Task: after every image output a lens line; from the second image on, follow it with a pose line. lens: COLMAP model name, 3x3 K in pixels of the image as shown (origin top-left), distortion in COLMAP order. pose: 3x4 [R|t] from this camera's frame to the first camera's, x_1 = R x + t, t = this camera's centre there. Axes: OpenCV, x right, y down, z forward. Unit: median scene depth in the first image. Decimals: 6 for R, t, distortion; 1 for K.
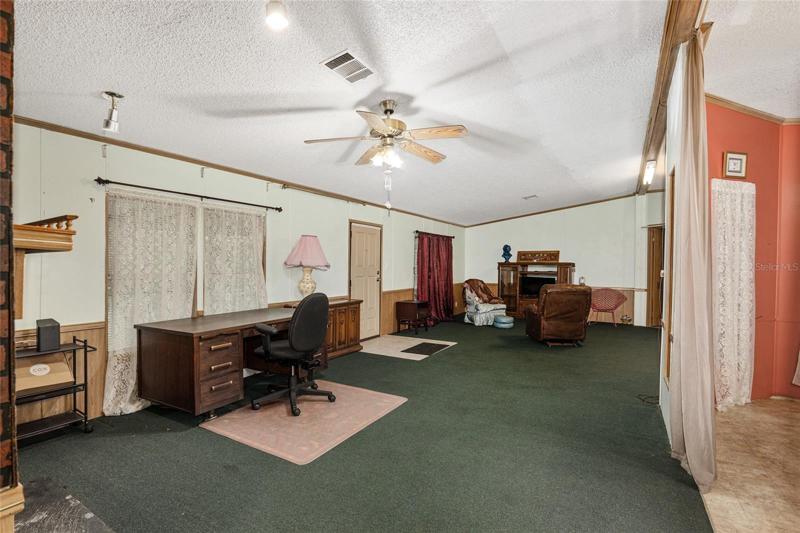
lens RADIAL K [[380.6, 0, 408.1], [0, 380.6, 266.8], [0, 0, 1]] dist [-0.003720, -0.000716]
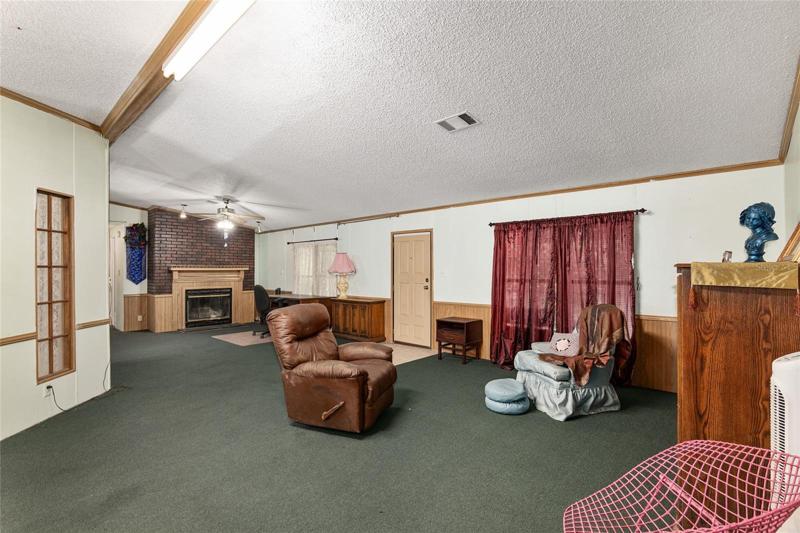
lens RADIAL K [[380.9, 0, 400.0], [0, 380.9, 266.5], [0, 0, 1]] dist [0.001986, 0.000668]
pose [[-0.229346, -0.007794, -0.973314, 1.522477], [-0.001245, 0.999969, -0.007715, -0.020044], [0.973344, -0.000558, -0.229349, 2.045423]]
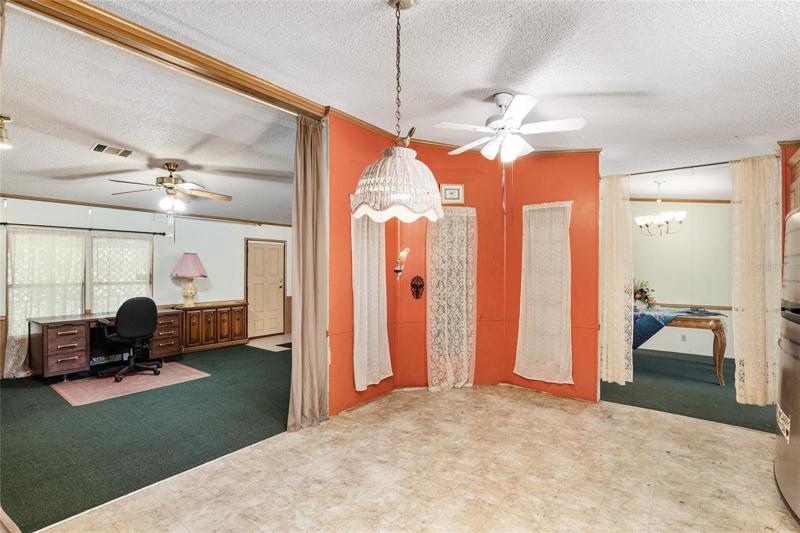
lens RADIAL K [[380.9, 0, 400.0], [0, 380.9, 266.5], [0, 0, 1]] dist [0.001986, 0.000668]
pose [[0.989907, -0.011678, -0.141237, 0.820206], [0.009700, 0.999845, -0.014688, -0.013342], [0.141387, 0.013170, 0.989867, -0.243046]]
